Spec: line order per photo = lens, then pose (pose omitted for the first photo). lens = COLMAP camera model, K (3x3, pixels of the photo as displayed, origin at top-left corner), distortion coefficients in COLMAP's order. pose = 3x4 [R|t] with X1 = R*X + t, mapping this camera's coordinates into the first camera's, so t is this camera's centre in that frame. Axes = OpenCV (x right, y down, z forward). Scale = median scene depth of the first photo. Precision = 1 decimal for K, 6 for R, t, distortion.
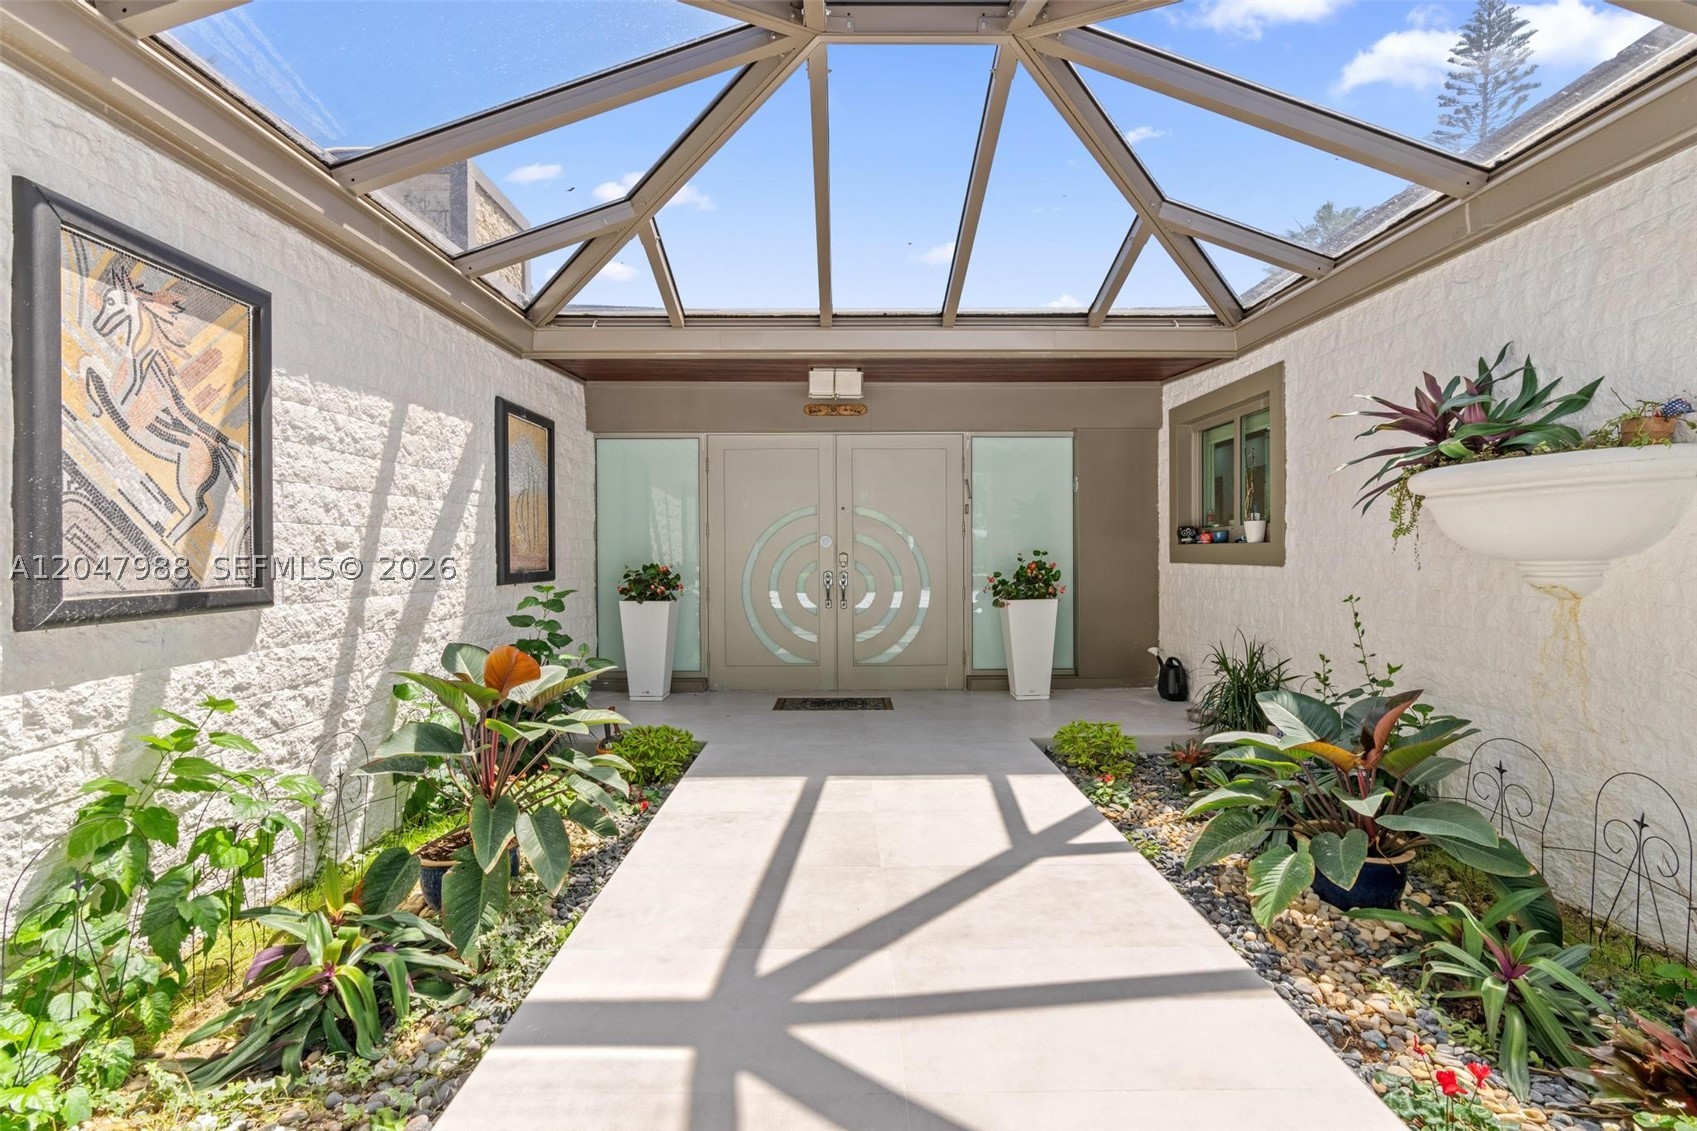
lens RADIAL K [[765.1, 0, 854.4], [0, 765.1, 559.2], [0, 0, 1]] dist [-0.000533, -0.000149]
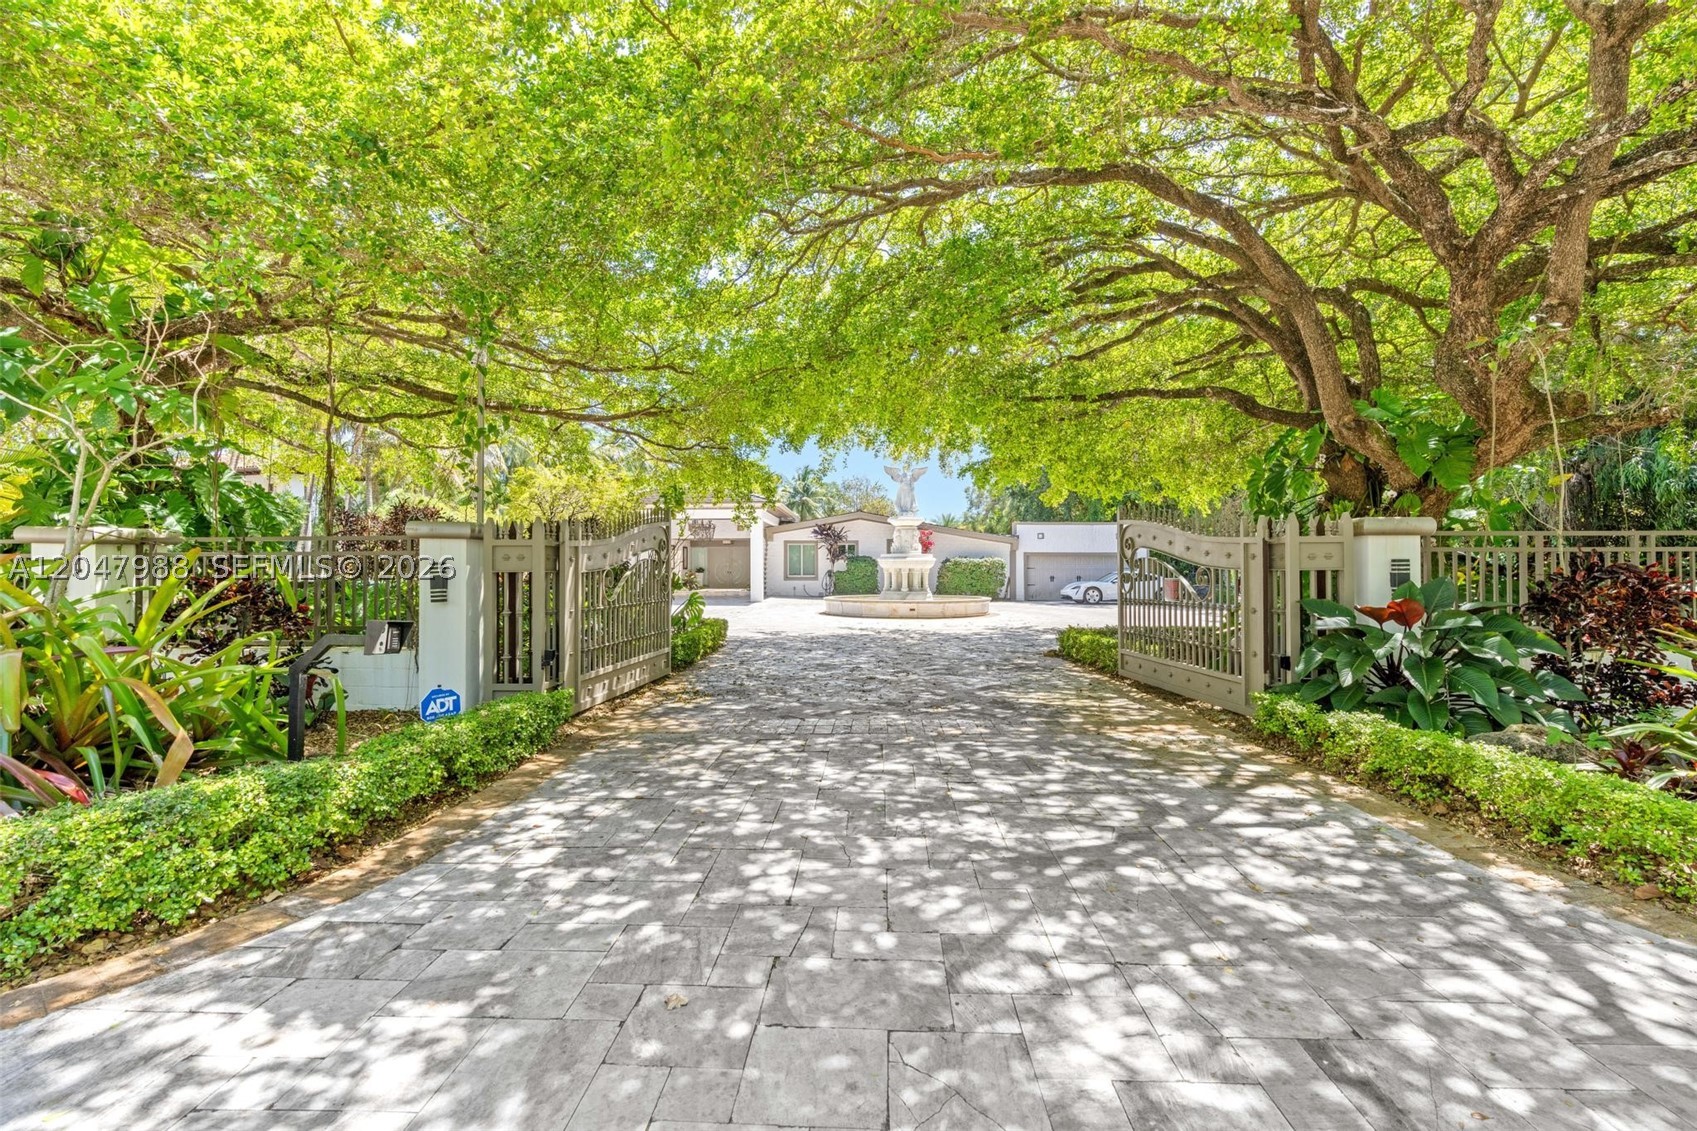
lens RADIAL K [[765.1, 0, 849.7], [0, 765.1, 567.1], [0, 0, 1]] dist [-0.000533, -0.000149]
pose [[0.999748, 0.002820, -0.022277, 1.562294], [-0.003147, 0.999888, -0.014653, 0.129551], [0.022233, 0.014720, 0.999644, -7.437689]]
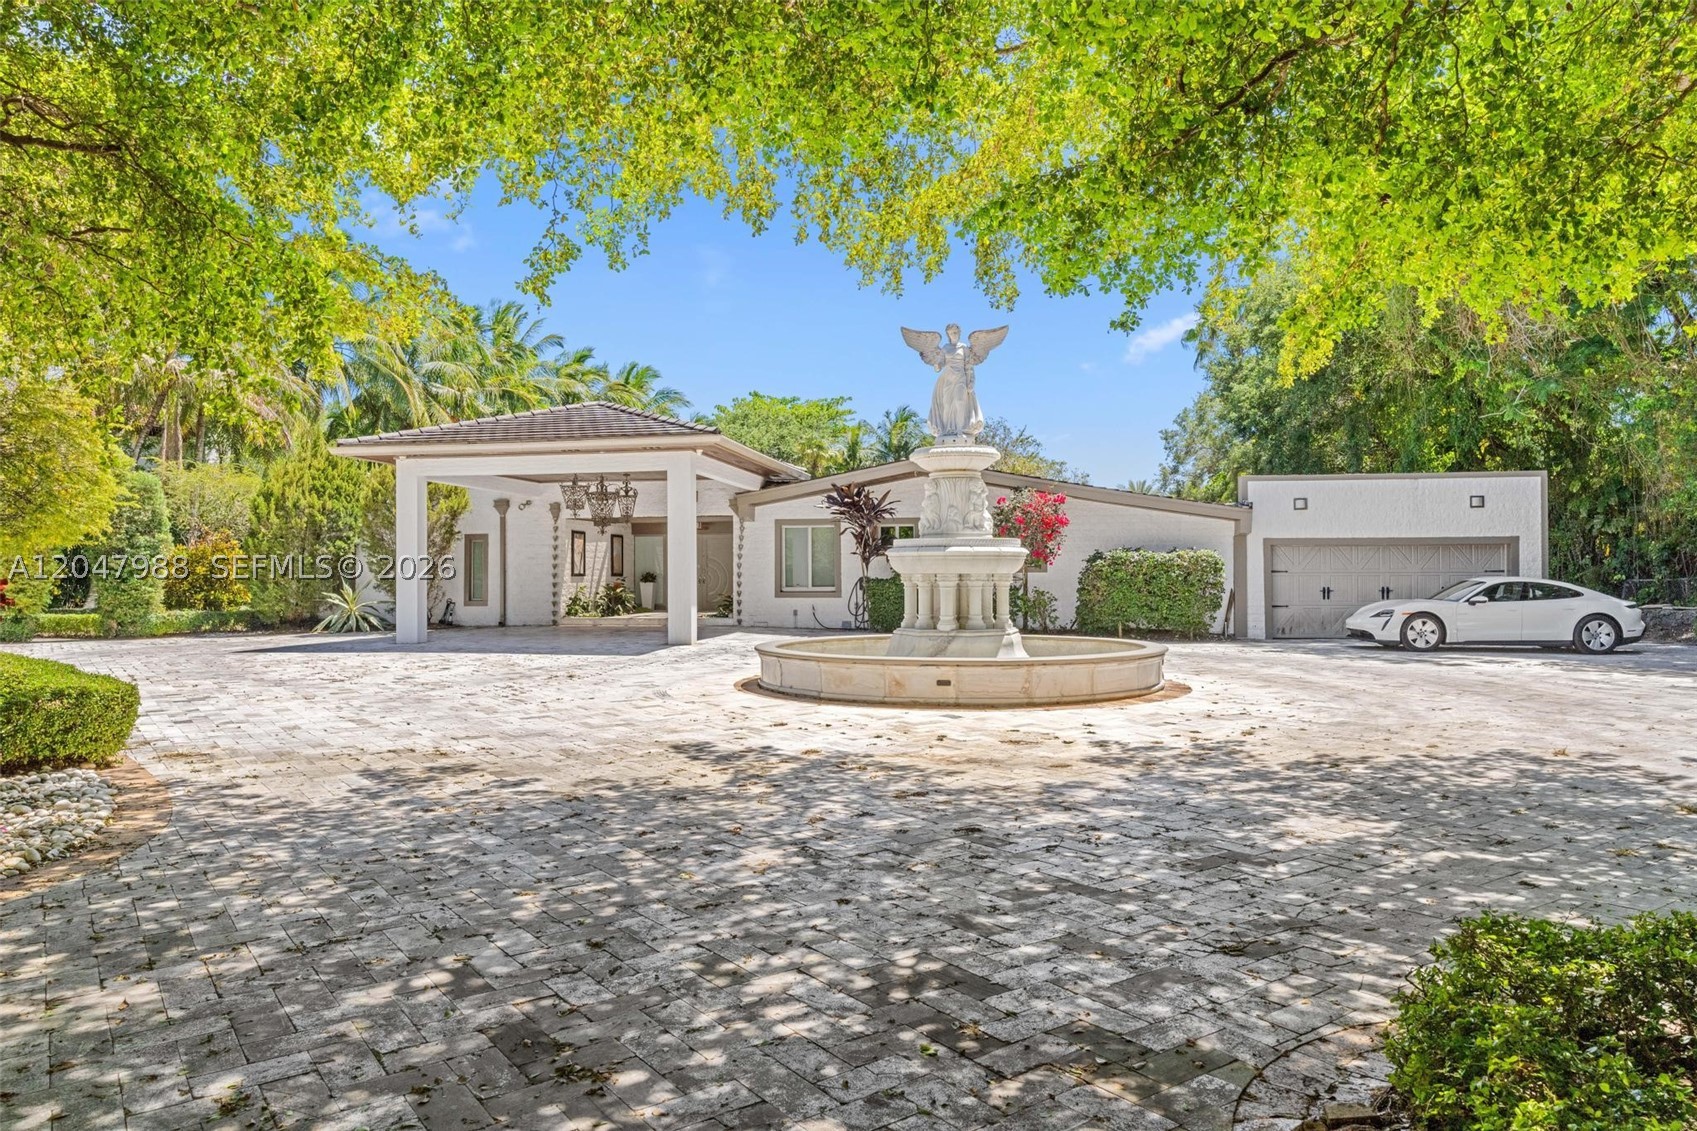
lens RADIAL K [[1114.5, 0, 845.6], [0, 1114.5, 565.1], [0, 0, 1]] dist [-0.002236, -0.000015]
pose [[0.984811, -0.003157, -0.173600, 2.083605], [0.000028, 0.999838, -0.018024, 0.089998], [0.173629, 0.017746, 0.984651, -5.355138]]
